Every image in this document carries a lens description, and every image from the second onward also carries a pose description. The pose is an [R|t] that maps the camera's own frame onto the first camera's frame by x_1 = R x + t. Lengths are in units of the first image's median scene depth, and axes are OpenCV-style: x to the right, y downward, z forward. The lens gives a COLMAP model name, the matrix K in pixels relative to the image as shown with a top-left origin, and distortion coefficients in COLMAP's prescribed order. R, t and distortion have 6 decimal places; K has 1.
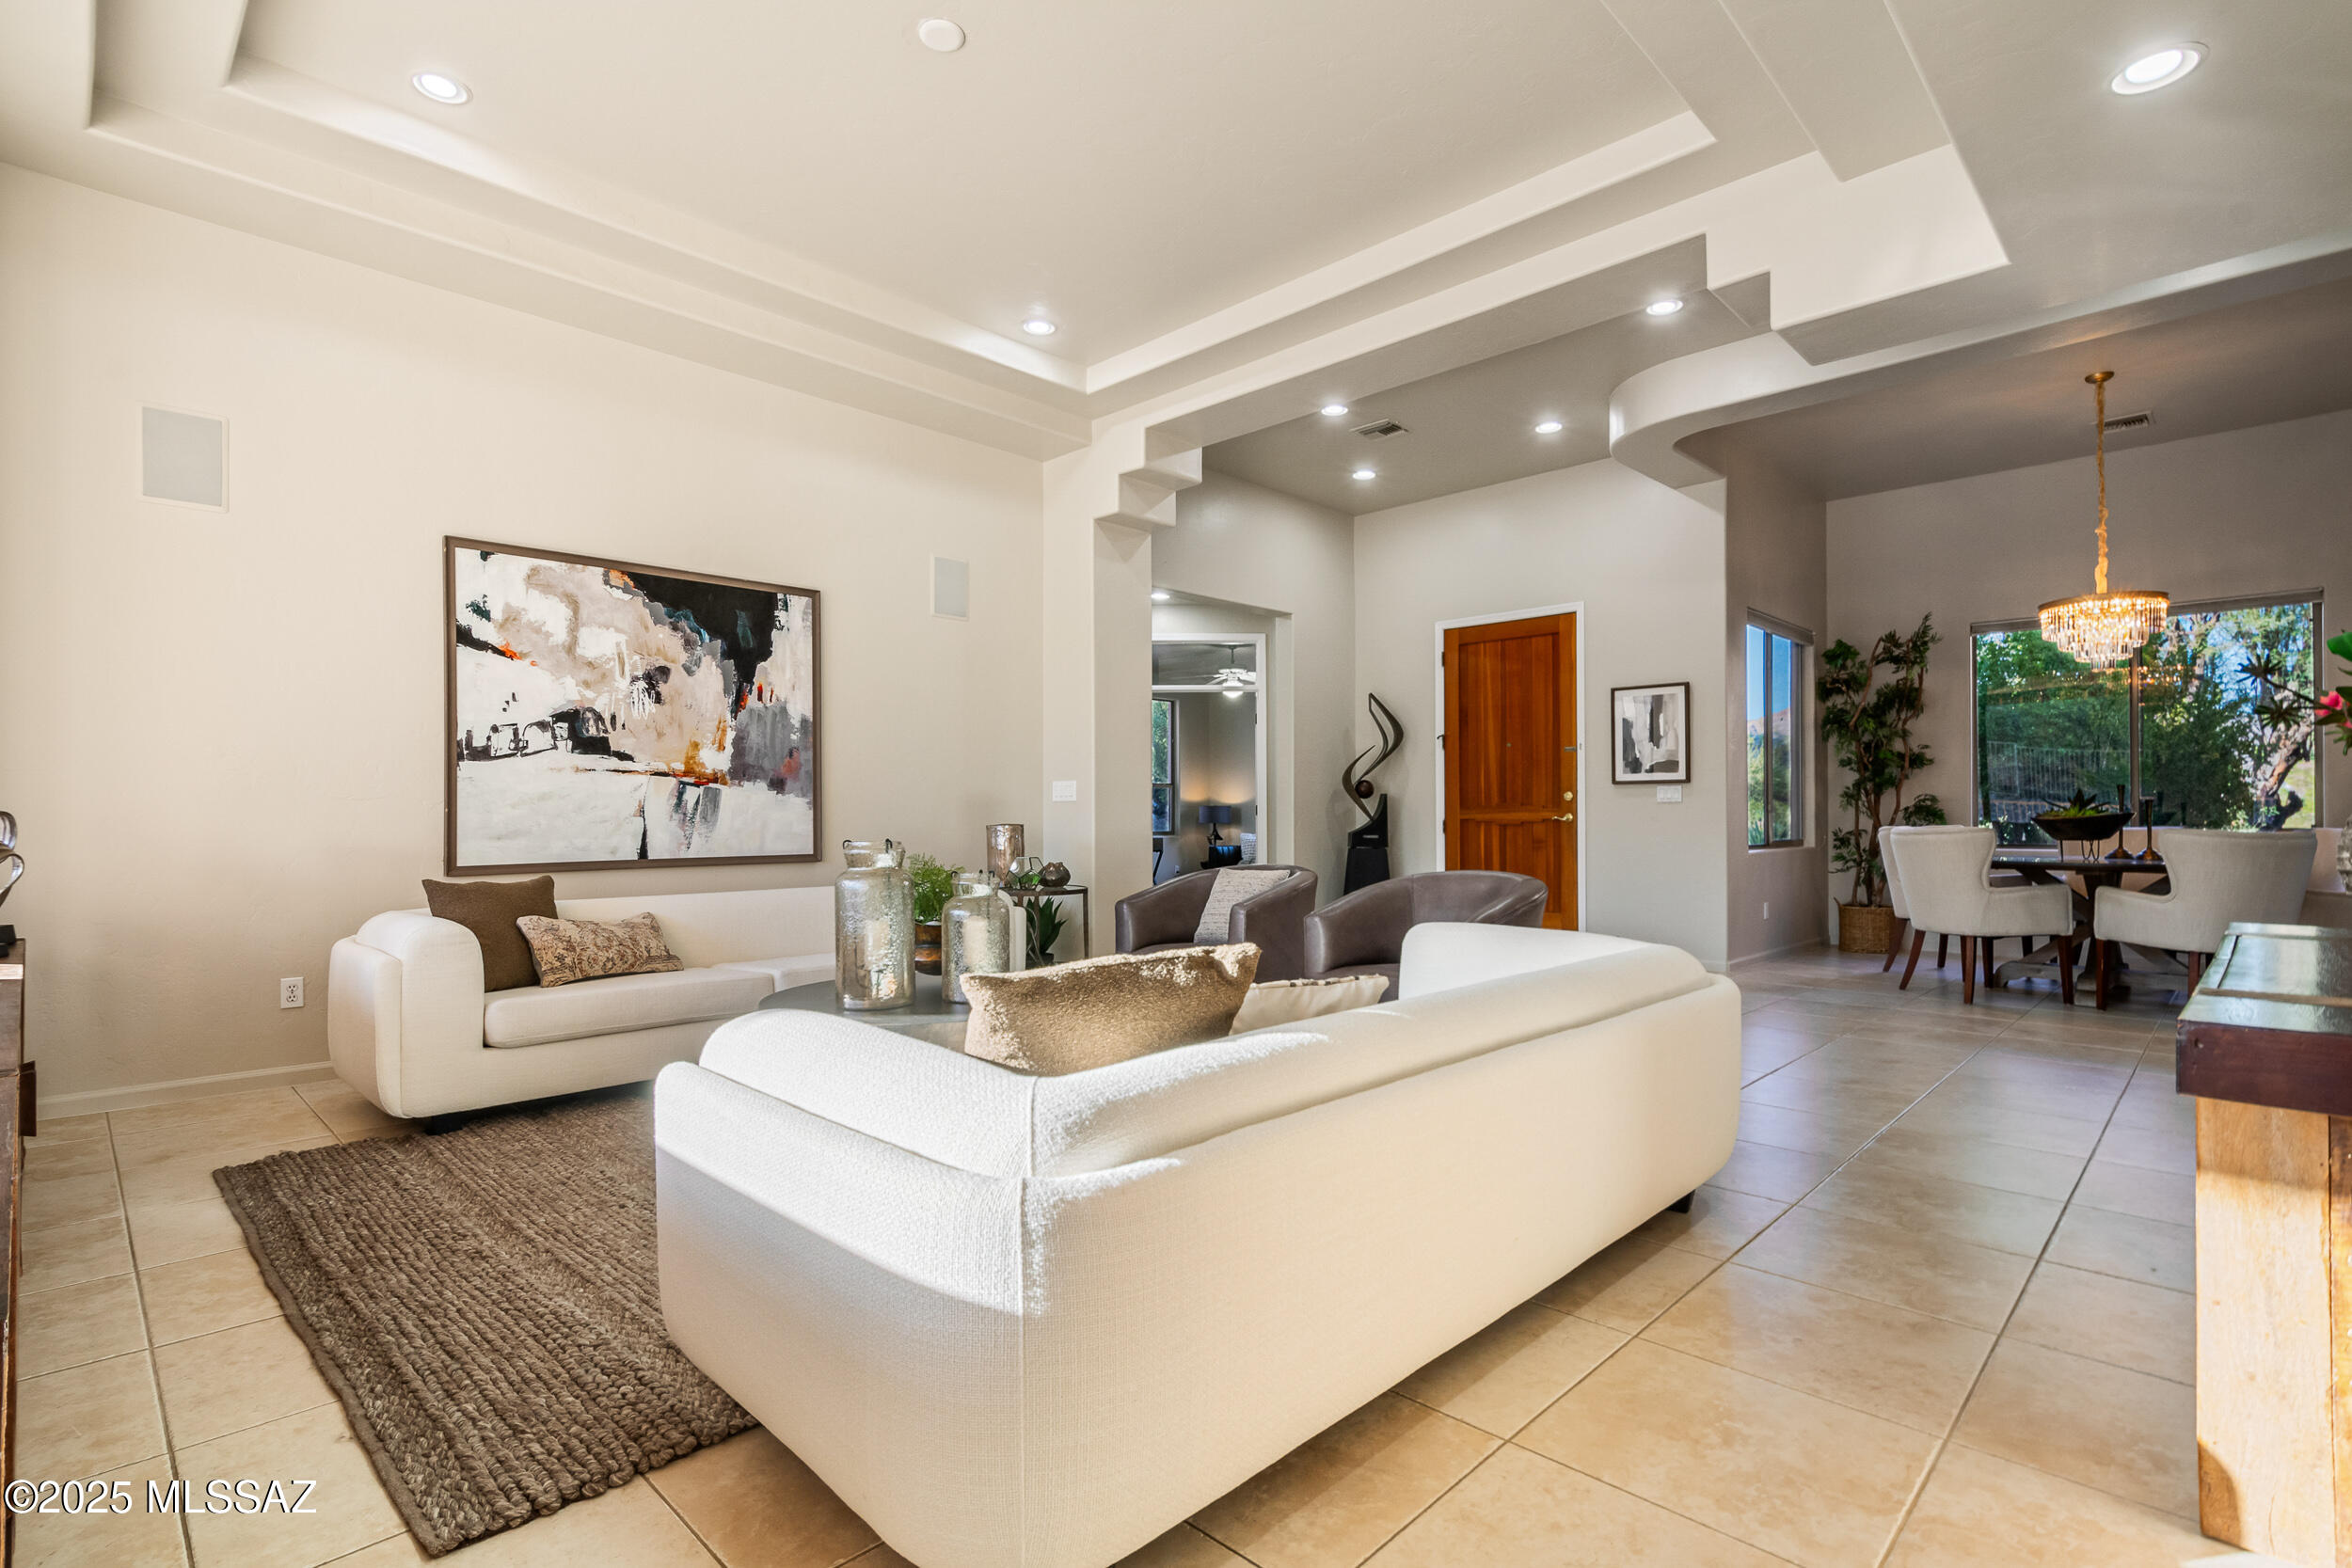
lens RADIAL K [[1118.7, 0, 1189.7], [0, 1118.7, 795.2], [0, 0, 1]] dist [0.002270, 0.000212]
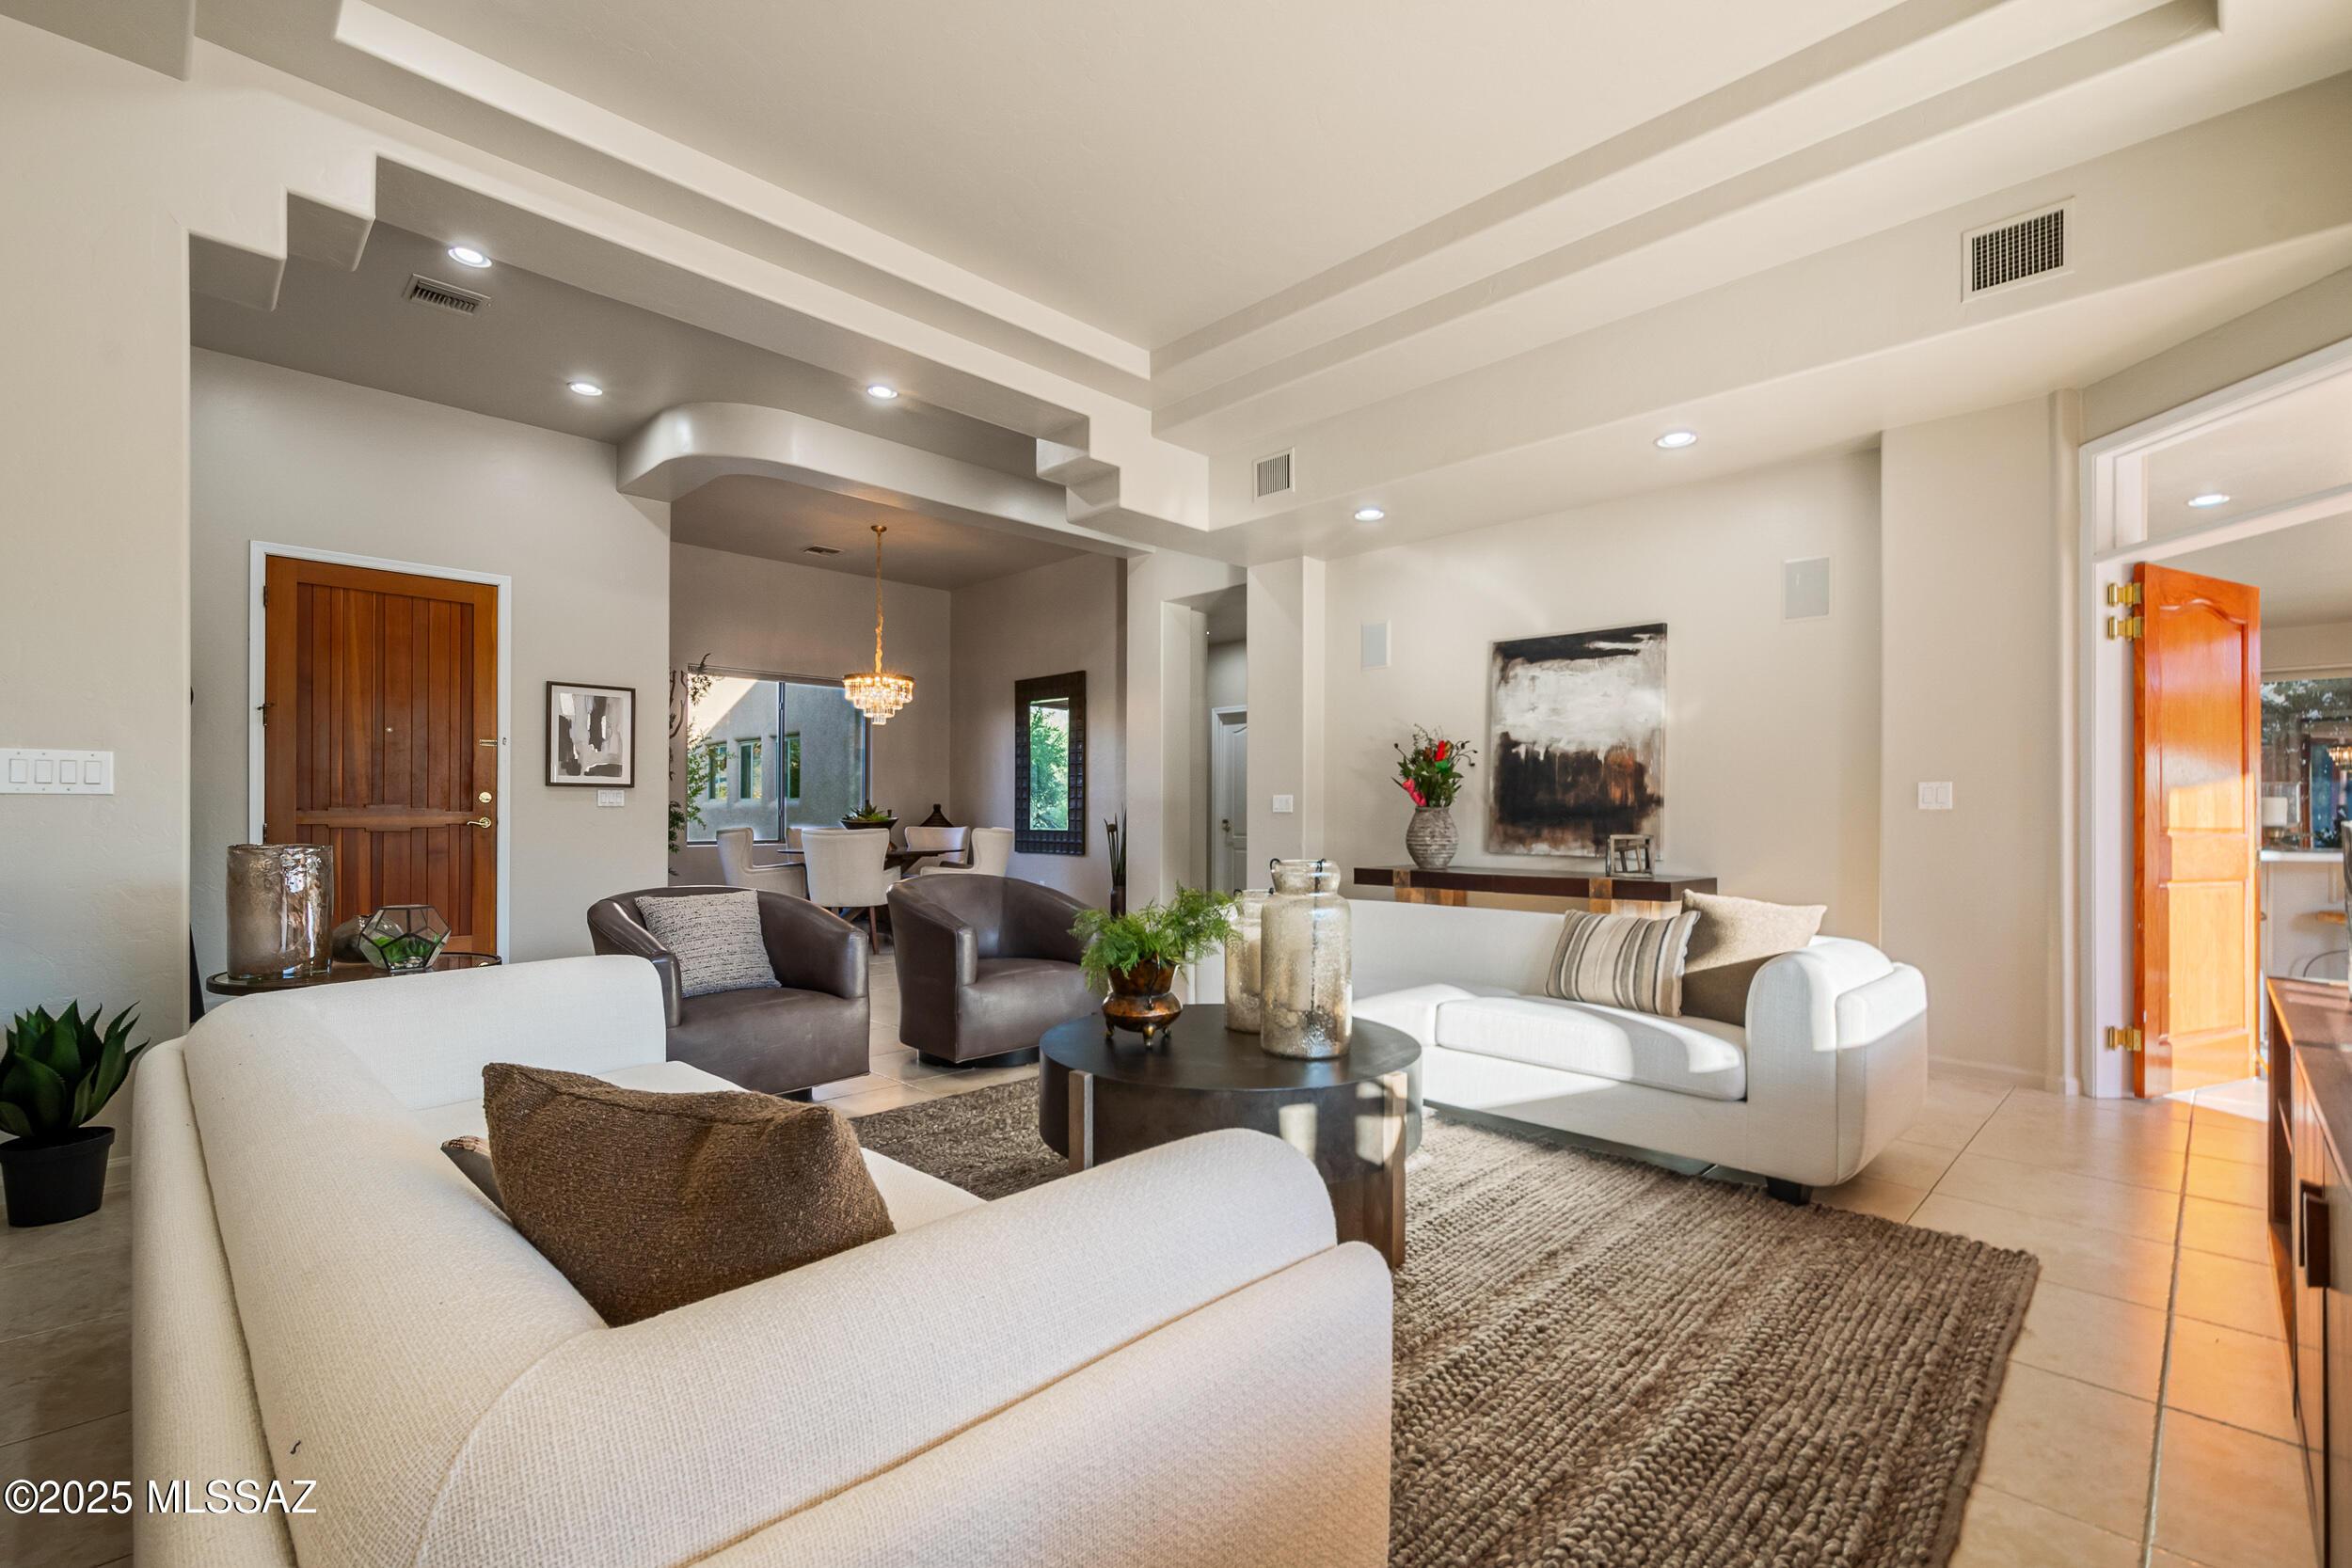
lens RADIAL K [[1029.4, 0, 1177.4], [0, 1029.4, 806.5], [0, 0, 1]] dist [0.009347, -0.000644]
pose [[0.016700, 0.010052, 0.999810, -0.475927], [-0.022374, 0.999703, -0.009677, 0.003766], [-0.999610, -0.022208, 0.016920, 0.478575]]
